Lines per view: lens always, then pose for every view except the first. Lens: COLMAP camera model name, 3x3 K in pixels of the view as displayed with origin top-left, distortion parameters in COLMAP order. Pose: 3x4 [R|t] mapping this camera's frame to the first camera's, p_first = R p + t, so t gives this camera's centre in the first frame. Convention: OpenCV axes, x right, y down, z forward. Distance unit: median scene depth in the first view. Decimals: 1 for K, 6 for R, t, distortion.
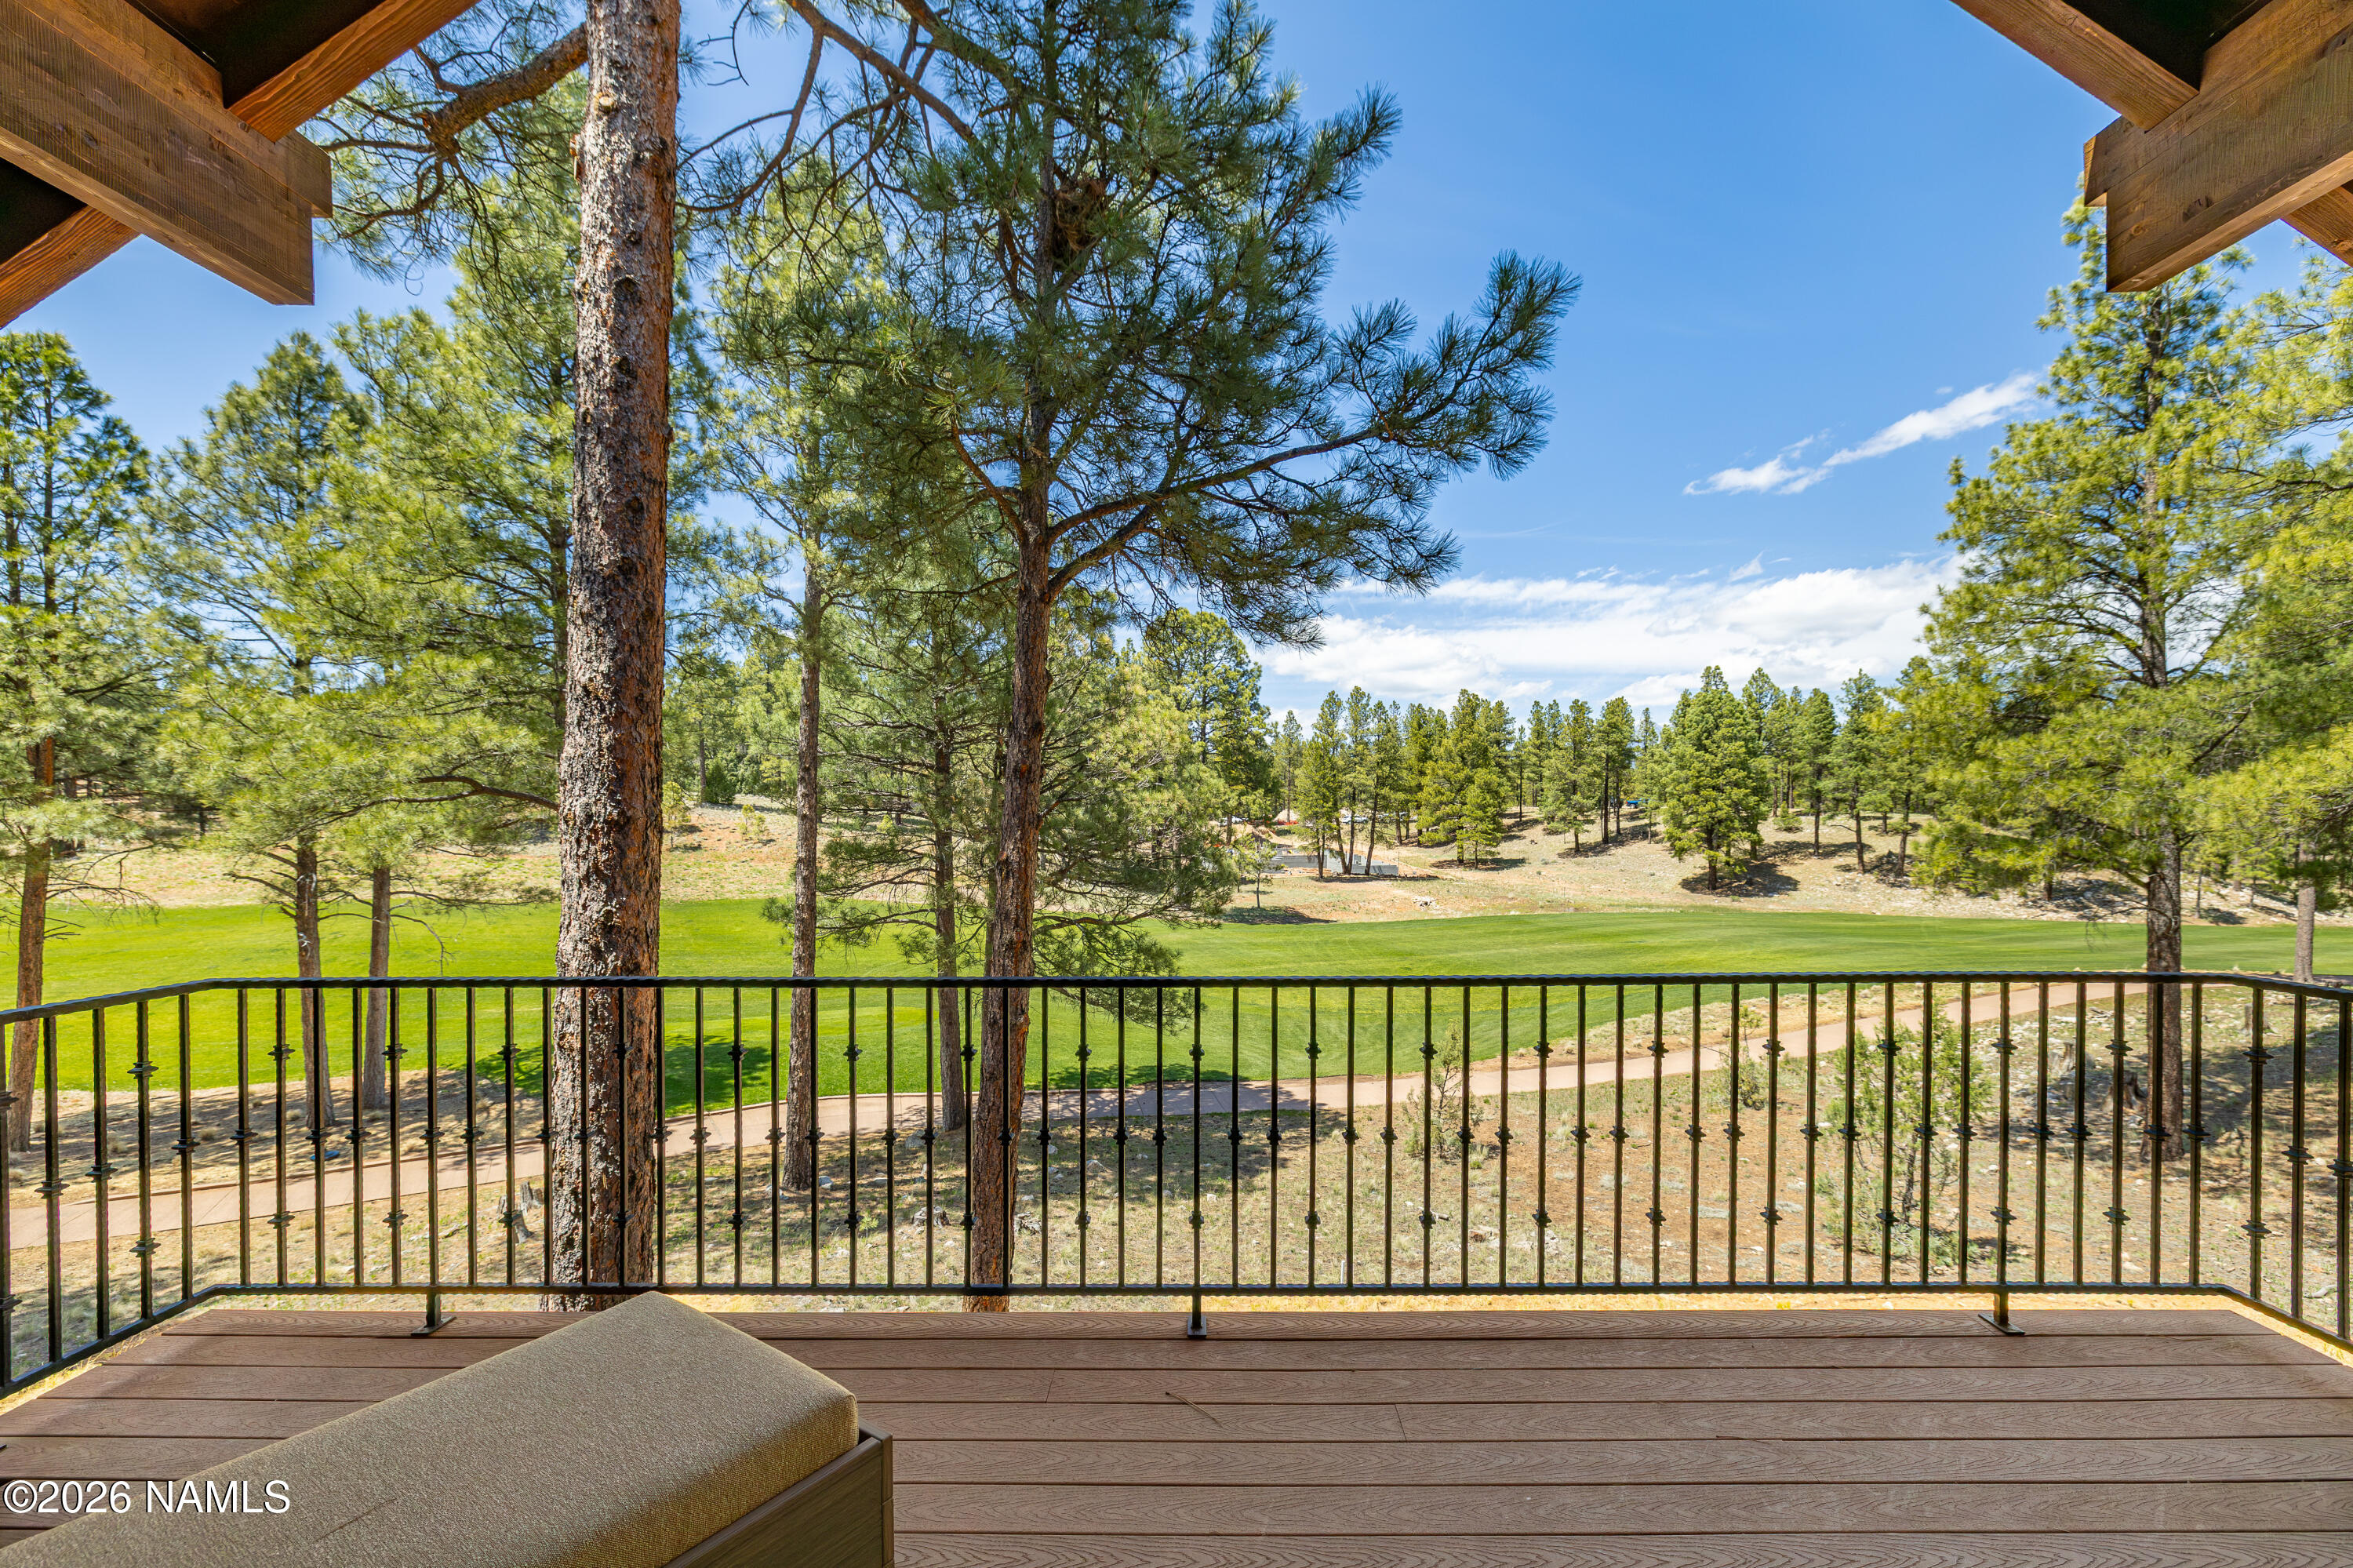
lens RADIAL K [[1007.2, 0, 1187.2], [0, 1007.2, 832.3], [0, 0, 1]] dist [-0.001028, 0.000012]
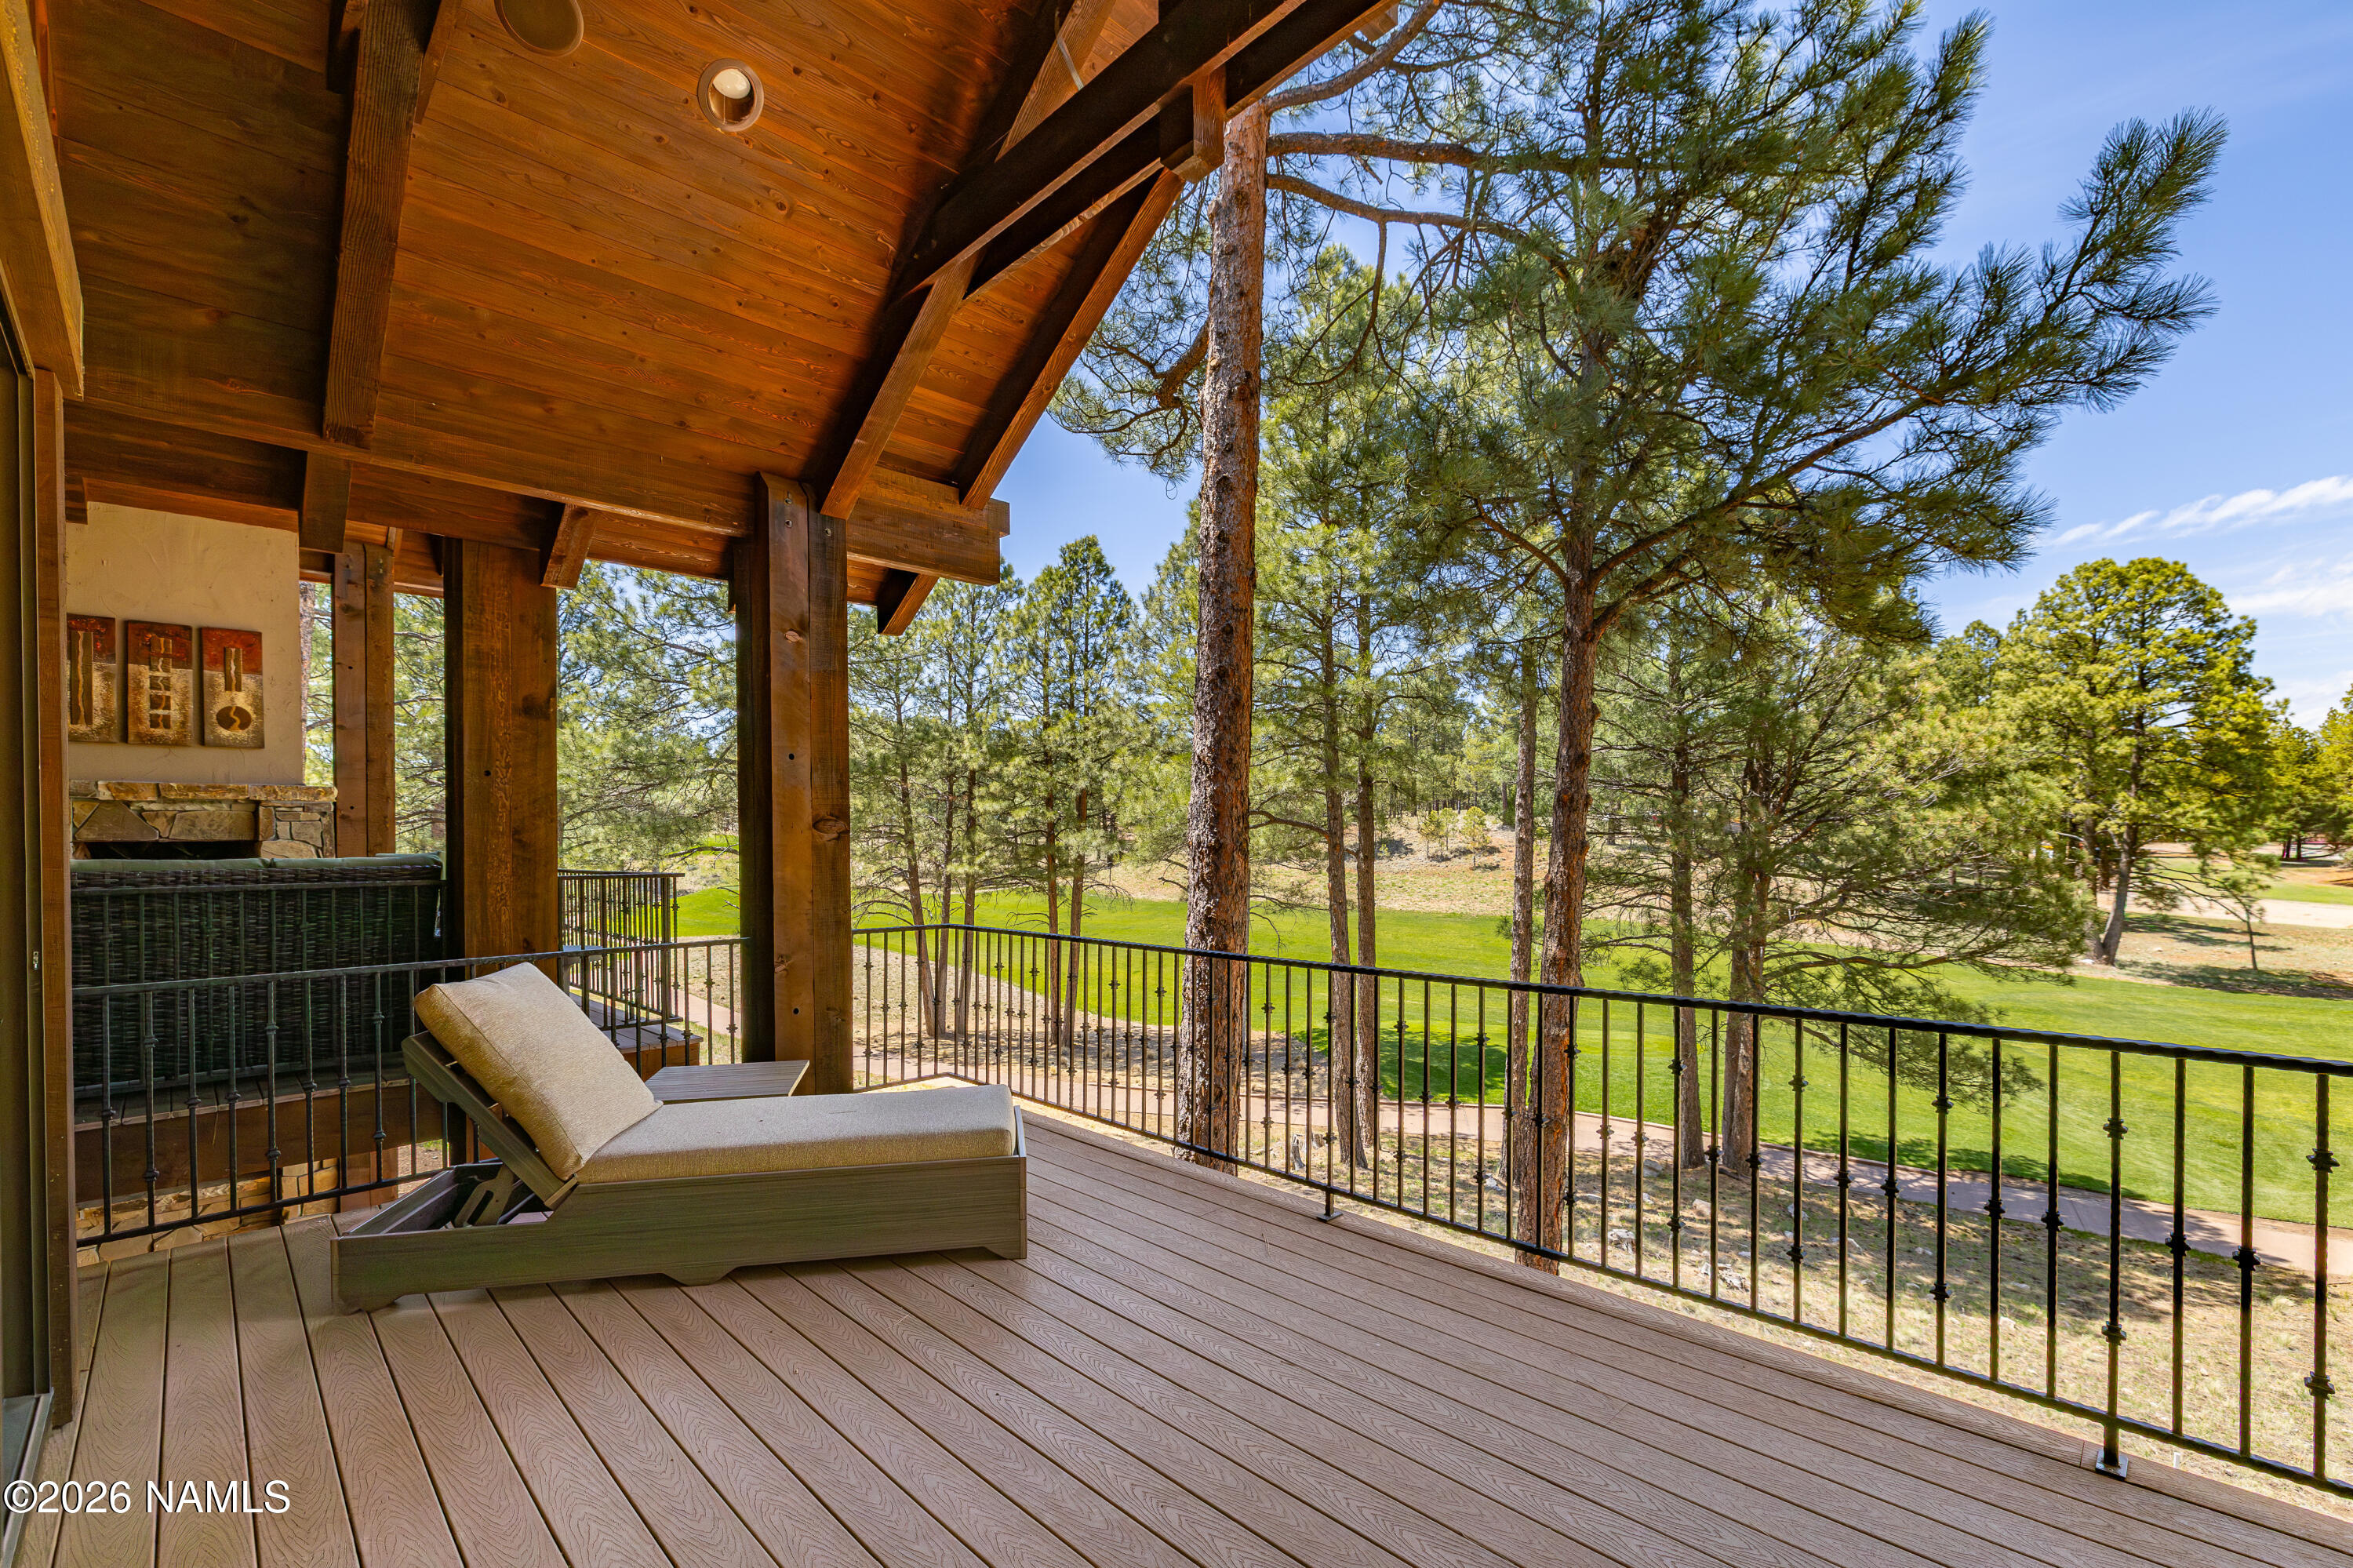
lens RADIAL K [[1007.2, 0, 1187.2], [0, 1007.2, 832.3], [0, 0, 1]] dist [-0.001028, 0.000012]
pose [[0.710945, -0.004954, -0.703230, 0.107218], [-0.009793, 0.999808, -0.016945, -0.001578], [0.703179, 0.018934, 0.710761, -0.017394]]
